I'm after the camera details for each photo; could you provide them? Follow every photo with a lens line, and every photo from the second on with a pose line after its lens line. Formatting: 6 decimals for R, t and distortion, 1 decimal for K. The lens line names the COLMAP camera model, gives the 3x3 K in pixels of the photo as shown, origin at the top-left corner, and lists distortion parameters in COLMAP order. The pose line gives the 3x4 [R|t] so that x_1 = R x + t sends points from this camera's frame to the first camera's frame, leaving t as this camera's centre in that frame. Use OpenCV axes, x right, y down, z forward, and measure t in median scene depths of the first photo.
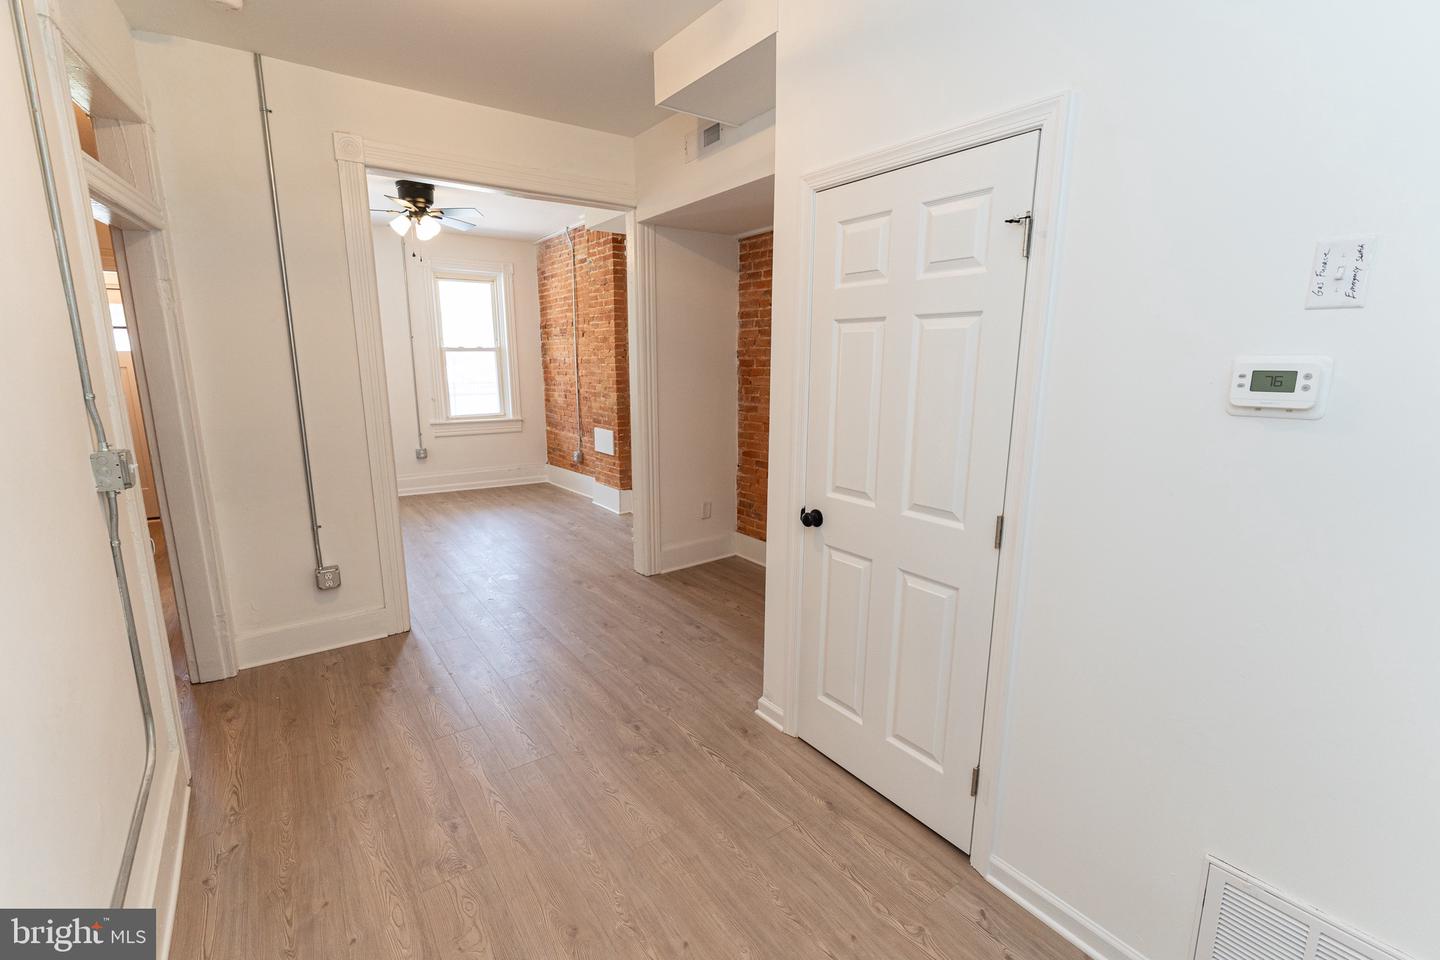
lens RADIAL K [[620.0, 0, 679.7], [0, 620.0, 464.4], [0, 0, 1]] dist [-0.000042, -0.001684]
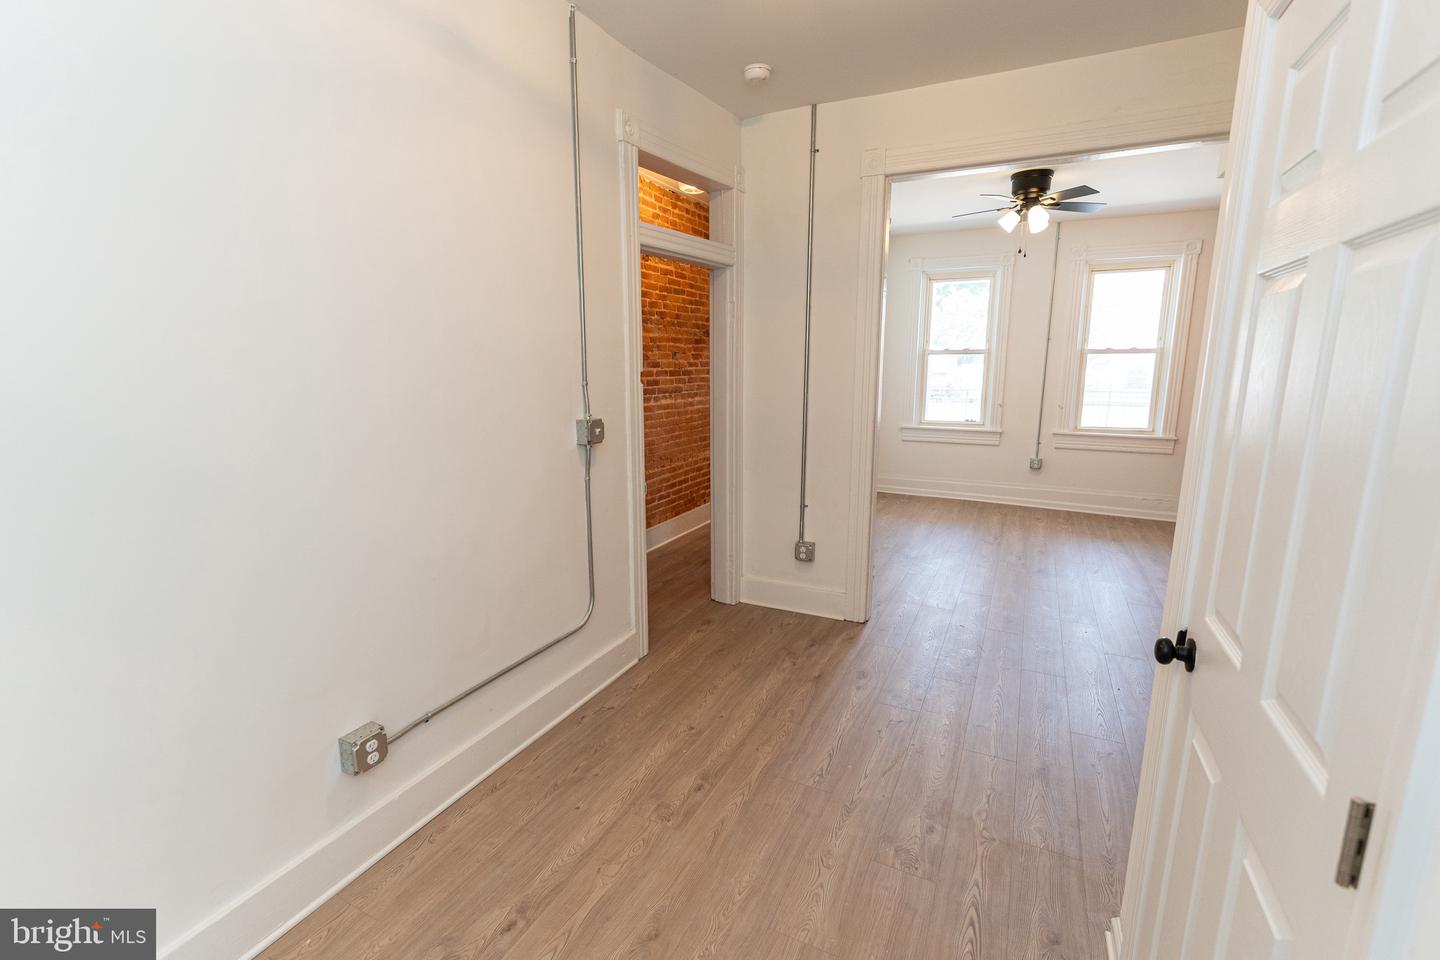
lens RADIAL K [[620.0, 0, 734.2], [0, 620.0, 470.9], [0, 0, 1]] dist [-0.000042, -0.001684]
pose [[0.508391, 0.145656, -0.848718, 0.387260], [-0.144442, 0.986051, 0.082702, -0.048631], [0.848926, 0.080545, 0.522339, 0.331246]]
